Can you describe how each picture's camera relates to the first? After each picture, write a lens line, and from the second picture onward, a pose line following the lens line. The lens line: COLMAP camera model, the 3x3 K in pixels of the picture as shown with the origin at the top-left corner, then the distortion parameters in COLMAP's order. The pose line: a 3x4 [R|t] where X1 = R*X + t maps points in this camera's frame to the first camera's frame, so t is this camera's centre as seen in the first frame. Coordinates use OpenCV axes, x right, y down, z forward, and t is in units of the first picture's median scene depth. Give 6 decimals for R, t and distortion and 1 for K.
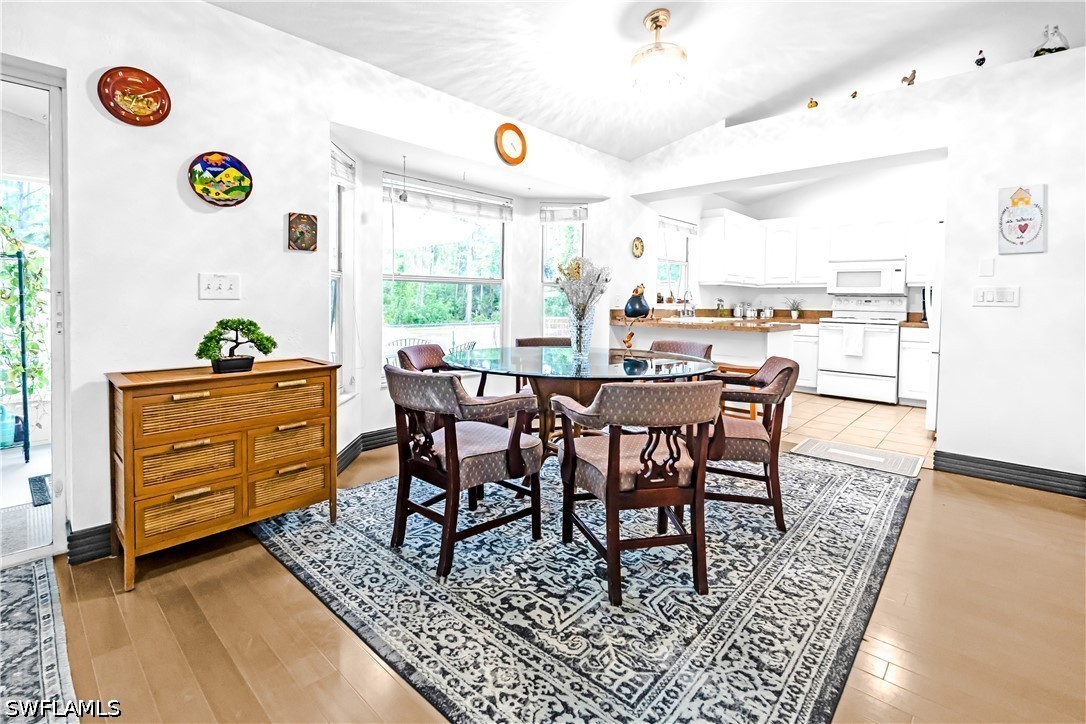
lens RADIAL K [[496.4, 0, 541.9], [0, 496.4, 313.1], [0, 0, 1]] dist [-0.004401, -0.000065]
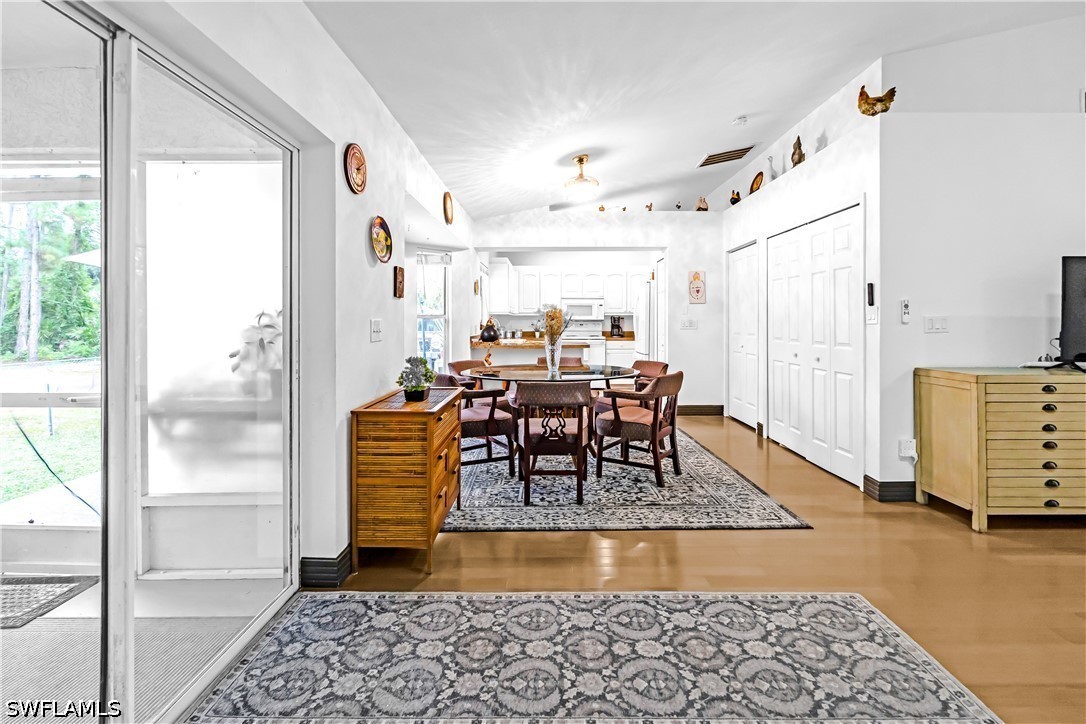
lens RADIAL K [[494.6, 0, 540.6], [0, 494.6, 317.5], [0, 0, 1]] dist [-0.009434, 0.000030]
pose [[0.741097, -0.008411, 0.671345, -1.023307], [0.028703, 0.999404, -0.019165, -0.044995], [-0.670784, 0.033473, 0.740897, -0.107378]]
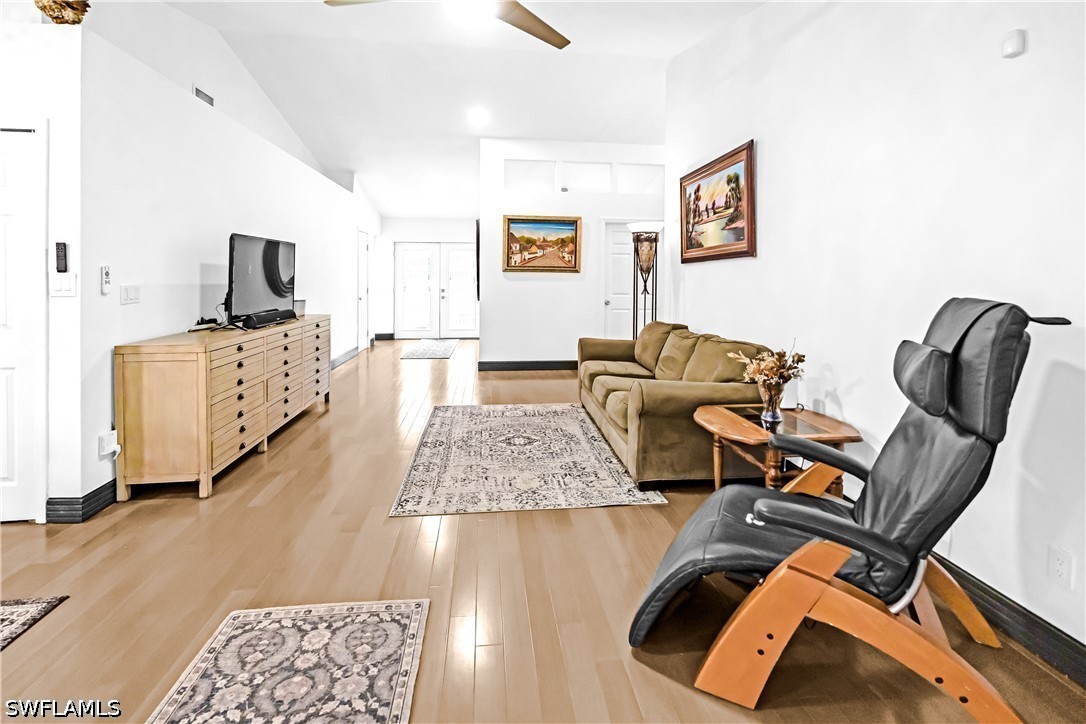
lens RADIAL K [[507.9, 0, 546.8], [0, 507.9, 279.5], [0, 0, 1]] dist [0.001077, 0.000126]
pose [[-0.763940, -0.022322, 0.644901, -0.907759], [0.001320, 0.999345, 0.036155, -0.095797], [-0.645285, 0.028471, -0.763411, 0.404097]]
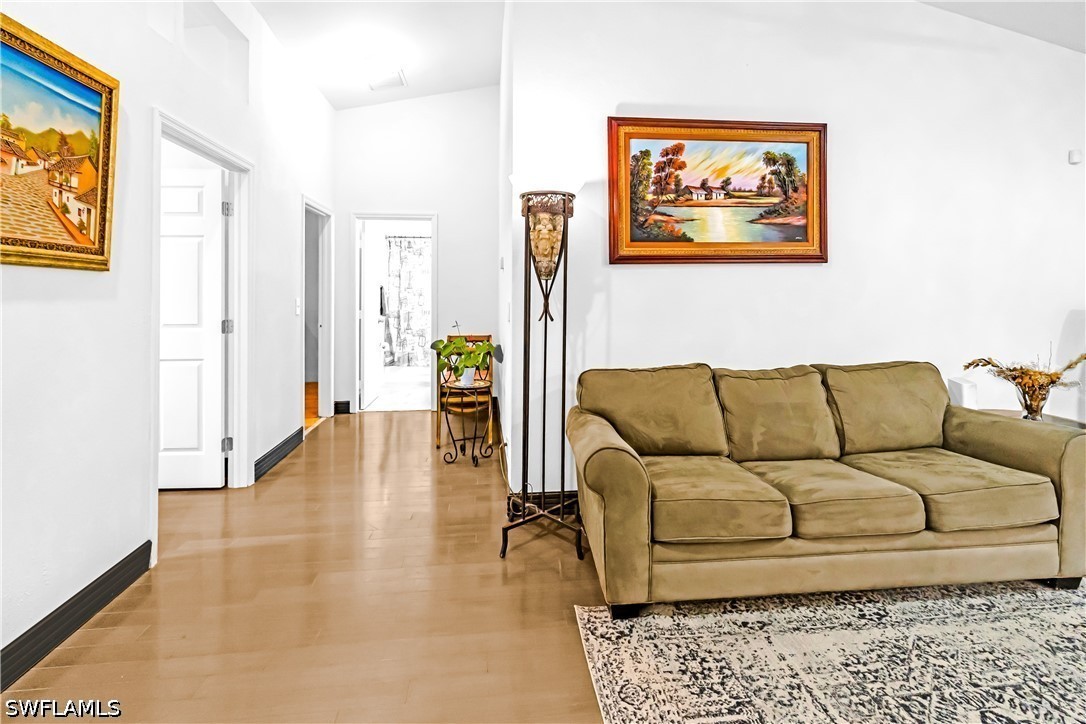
lens RADIAL K [[507.2, 0, 541.1], [0, 507.2, 291.3], [0, 0, 1]] dist [-0.002913, -0.000588]
pose [[-0.647434, -0.015347, -0.761967, 0.826241], [-0.032031, 0.999462, 0.007086, -0.030591], [0.761448, 0.028994, -0.647577, -0.729871]]
